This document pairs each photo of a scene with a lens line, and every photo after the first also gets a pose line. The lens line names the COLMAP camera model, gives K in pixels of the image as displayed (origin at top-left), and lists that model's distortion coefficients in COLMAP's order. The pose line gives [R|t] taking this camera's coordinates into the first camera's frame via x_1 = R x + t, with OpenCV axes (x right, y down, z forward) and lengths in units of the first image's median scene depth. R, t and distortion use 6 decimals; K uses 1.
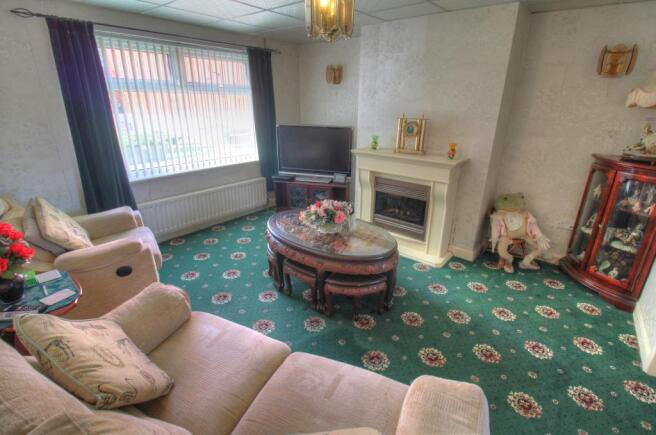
lens RADIAL K [[315.1, 0, 328.0], [0, 315.1, 217.5], [0, 0, 1]] dist [-0.001390, -0.000295]
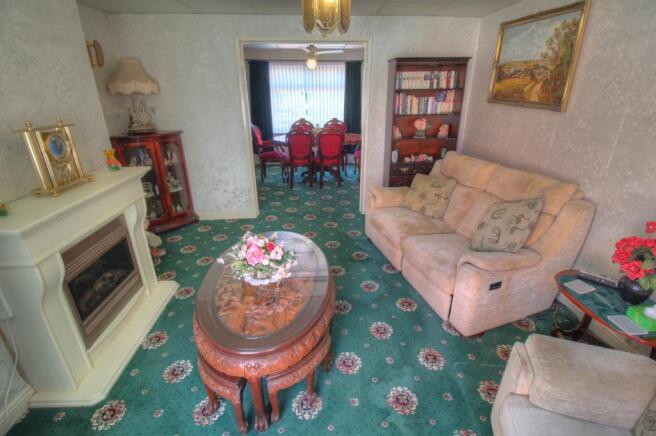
lens RADIAL K [[315.1, 0, 328.0], [0, 315.1, 218.0], [0, 0, 1]] dist [-0.001390, -0.000295]
pose [[-0.660321, -0.305823, 0.685893, -0.595428], [0.251089, 0.770857, 0.585435, -0.493902], [-0.707765, 0.558795, -0.432224, 1.222921]]
